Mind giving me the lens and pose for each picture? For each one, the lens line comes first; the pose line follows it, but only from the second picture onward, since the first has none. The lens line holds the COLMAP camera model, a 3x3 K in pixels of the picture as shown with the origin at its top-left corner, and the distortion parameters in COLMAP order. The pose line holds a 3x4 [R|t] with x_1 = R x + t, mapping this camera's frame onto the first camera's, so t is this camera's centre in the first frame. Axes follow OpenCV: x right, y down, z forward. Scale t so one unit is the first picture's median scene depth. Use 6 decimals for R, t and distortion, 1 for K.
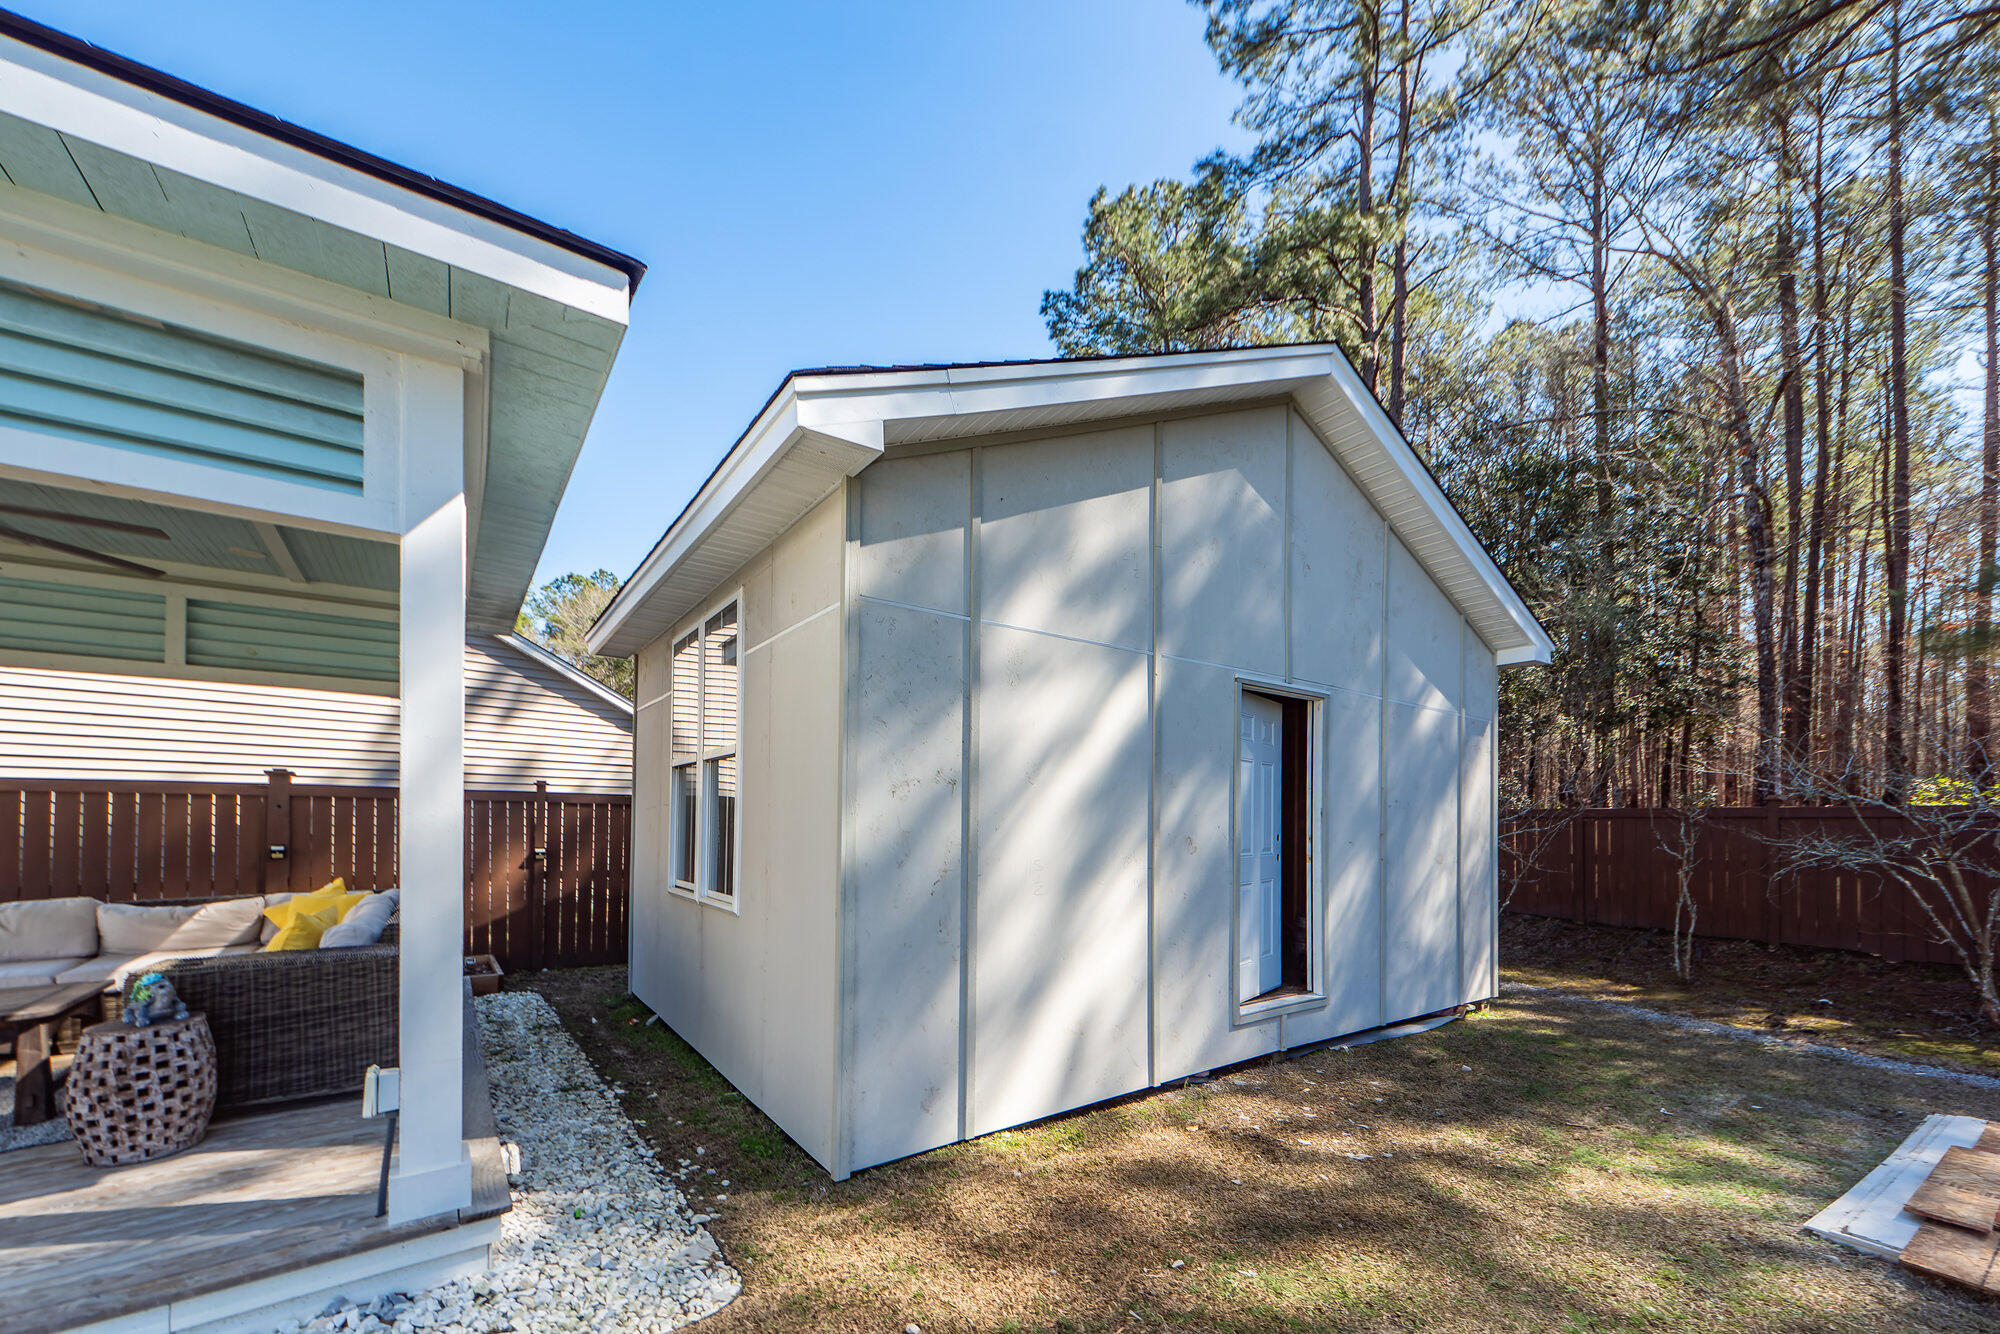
lens RADIAL K [[777.8, 0, 1005.9], [0, 777.8, 822.0], [0, 0, 1]] dist [0.014191, -0.000146]
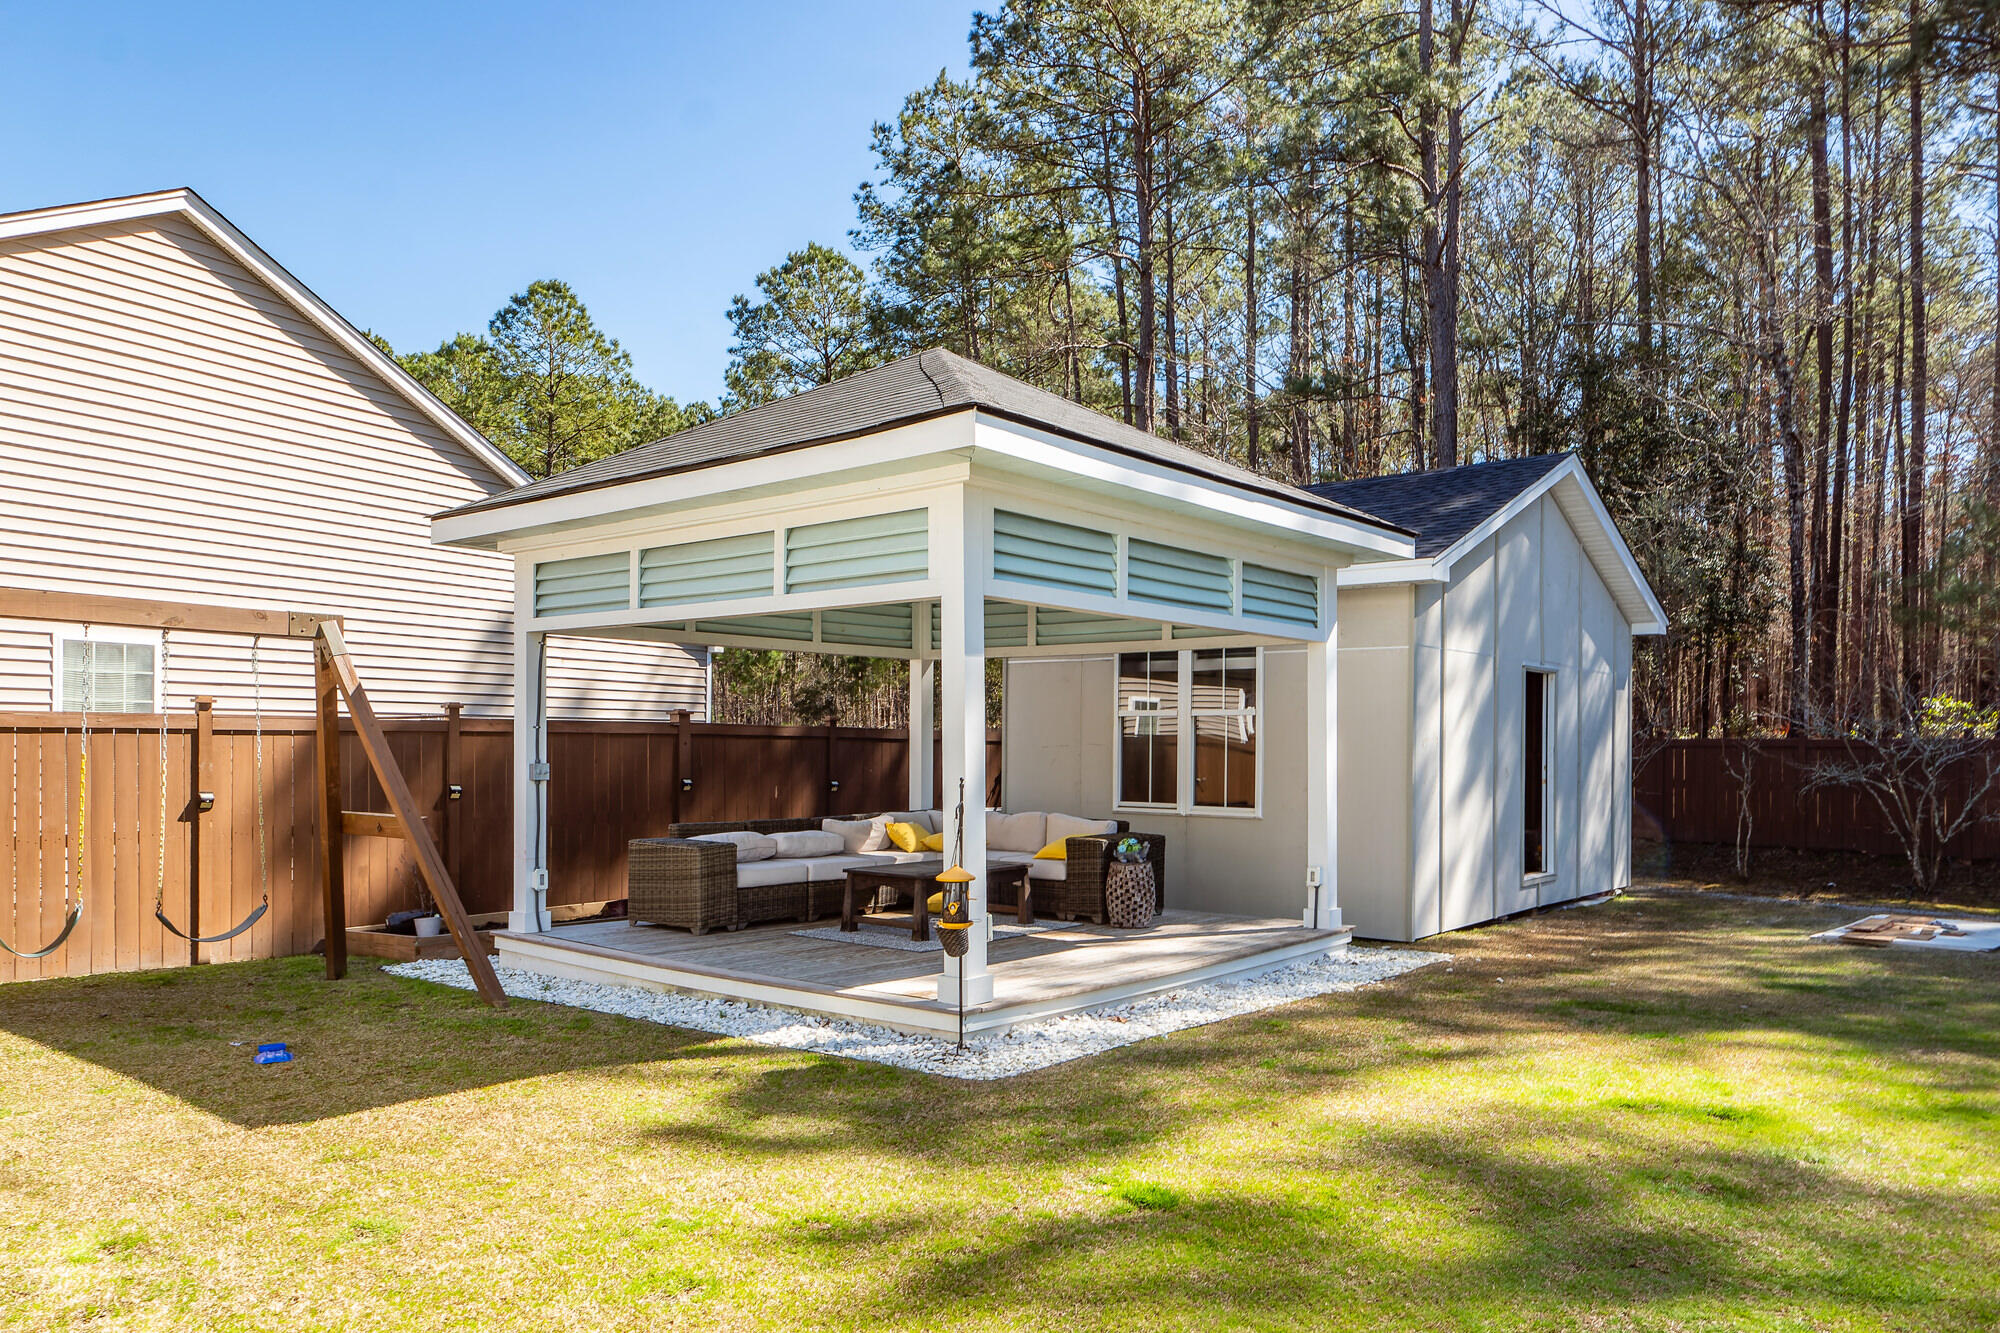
lens RADIAL K [[1369.1, 0, 1001.4], [0, 1369.1, 759.9], [0, 0, 1]] dist [-0.005507, -0.001123]
pose [[0.971266, -0.006484, 0.237907, -0.898495], [0.002729, 0.999866, 0.016112, -0.027436], [-0.237980, -0.015000, 0.971154, -0.930218]]
